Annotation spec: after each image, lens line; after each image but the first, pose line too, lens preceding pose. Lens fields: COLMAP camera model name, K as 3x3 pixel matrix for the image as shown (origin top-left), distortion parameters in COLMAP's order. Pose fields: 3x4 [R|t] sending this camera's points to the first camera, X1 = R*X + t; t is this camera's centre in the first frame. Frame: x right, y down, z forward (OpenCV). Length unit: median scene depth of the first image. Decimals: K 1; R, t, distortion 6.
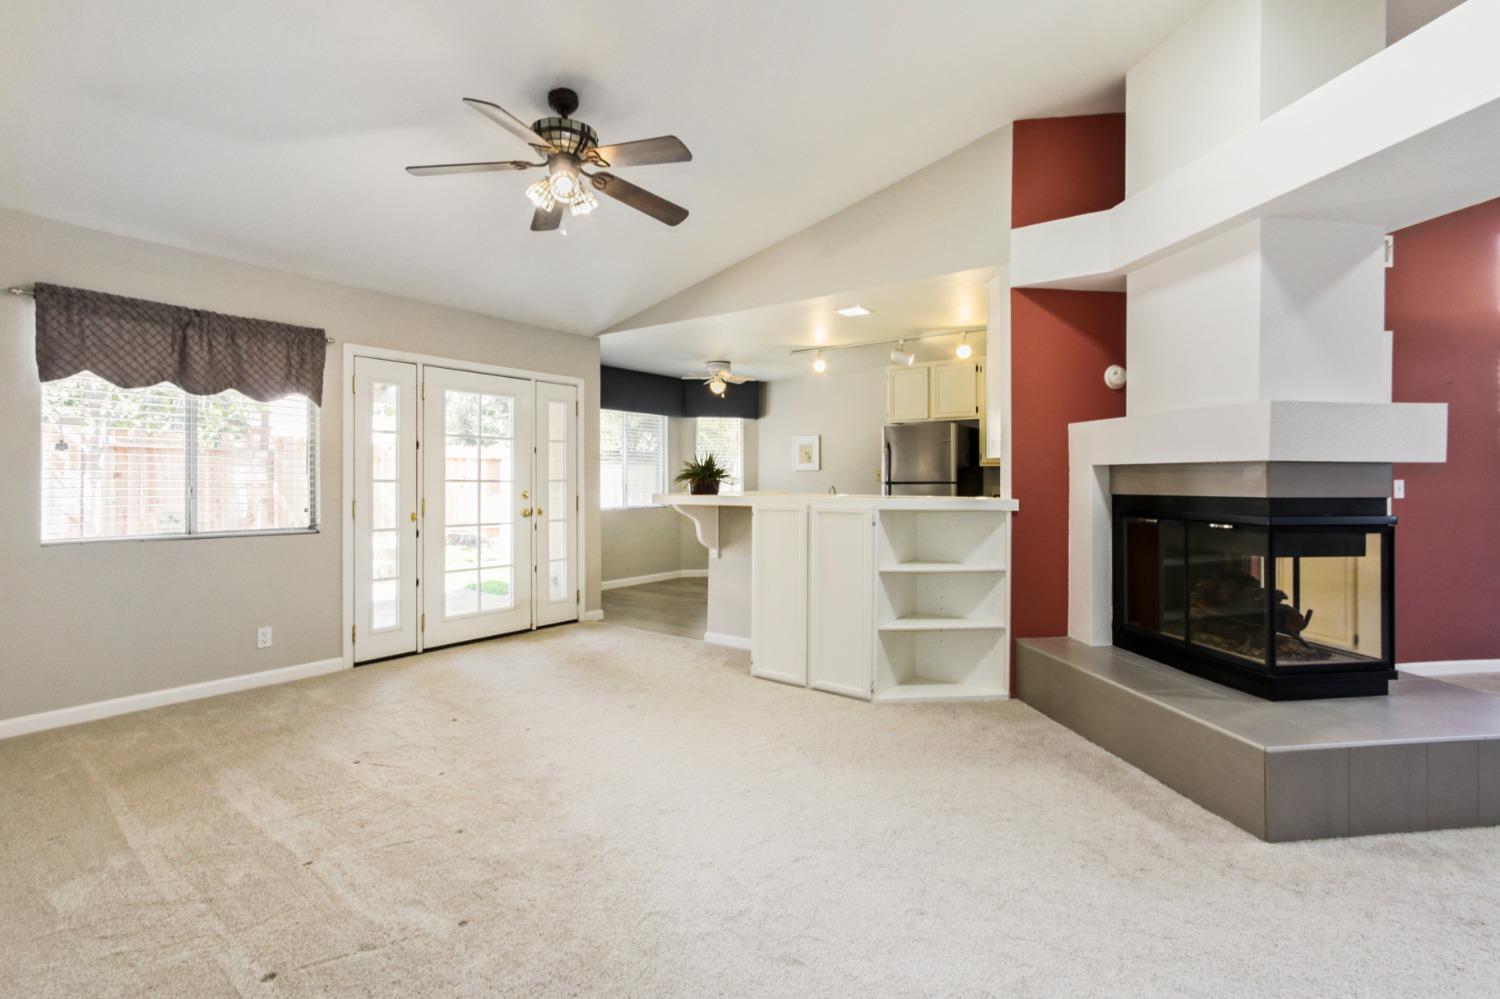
lens RADIAL K [[700.6, 0, 753.4], [0, 700.6, 482.2], [0, 0, 1]] dist [0.003575, 0.000713]
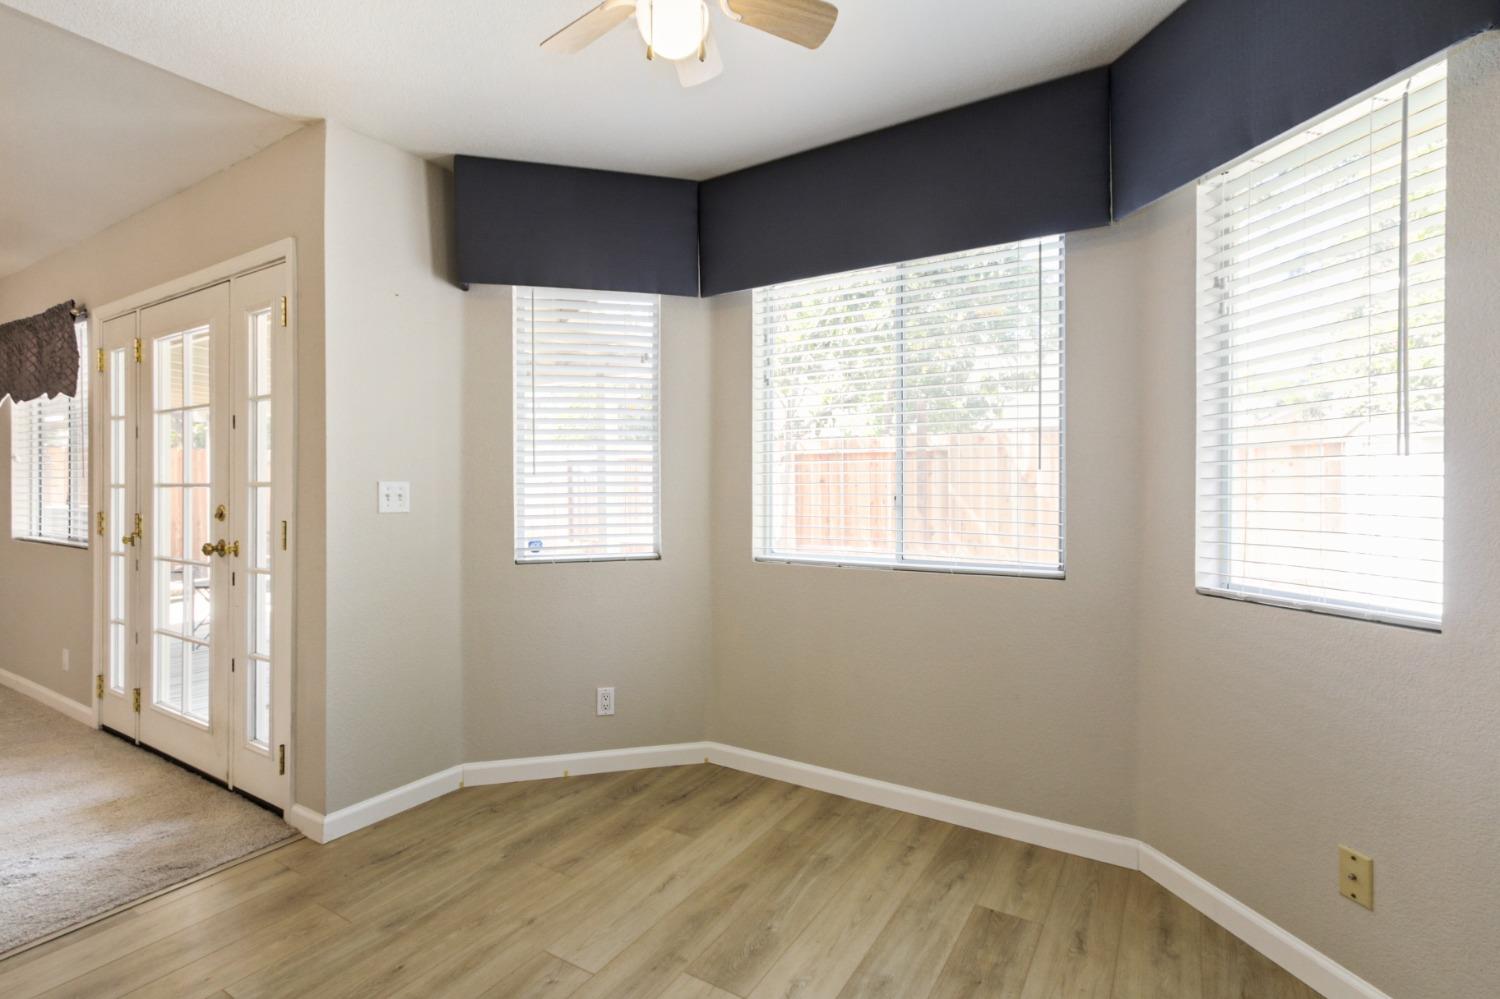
lens RADIAL K [[706.0, 0, 750.0], [0, 706.0, 499.5], [0, 0, 1]] dist [-0.001988, 0.000007]
pose [[0.086732, 0.013186, -0.996144, 0.244832], [0.002706, 0.999906, 0.013472, 0.003885], [0.996228, -0.003864, 0.086688, 1.502188]]
